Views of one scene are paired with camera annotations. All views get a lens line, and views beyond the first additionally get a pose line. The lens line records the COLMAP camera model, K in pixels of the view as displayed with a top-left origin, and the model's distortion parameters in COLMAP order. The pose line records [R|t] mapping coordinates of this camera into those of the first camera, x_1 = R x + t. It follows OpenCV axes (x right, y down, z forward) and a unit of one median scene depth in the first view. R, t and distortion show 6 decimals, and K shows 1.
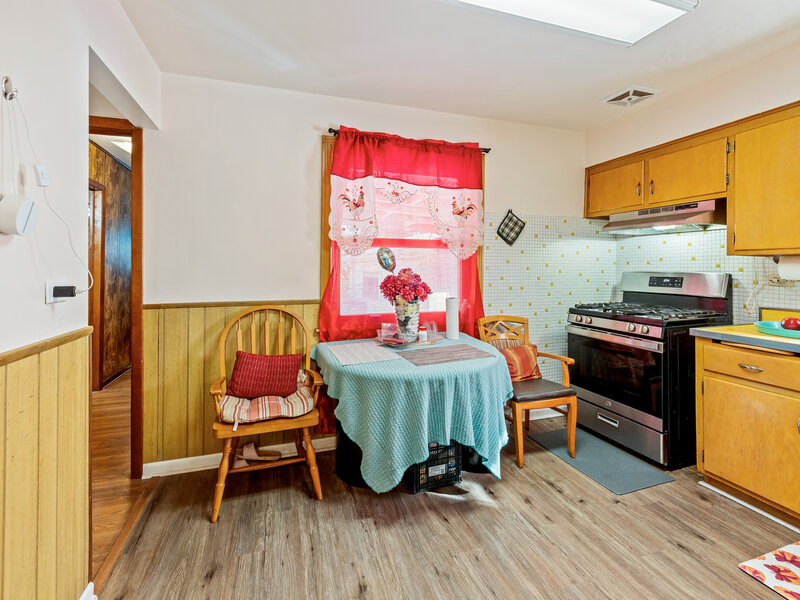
lens RADIAL K [[381.7, 0, 400.1], [0, 381.7, 264.5], [0, 0, 1]] dist [0.000085, 0.000255]
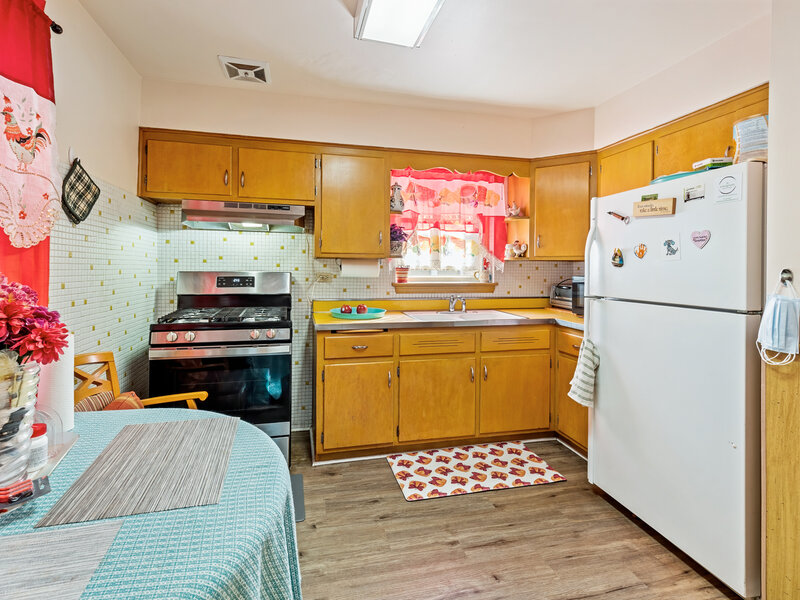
lens RADIAL K [[399.6, 0, 398.4], [0, 399.6, 267.7], [0, 0, 1]] dist [0.021787, -0.000654]
pose [[0.087767, 0.000490, 0.996141, -0.266034], [-0.015734, 0.999876, 0.000894, 0.003565], [-0.996017, -0.015752, 0.087764, 0.528189]]
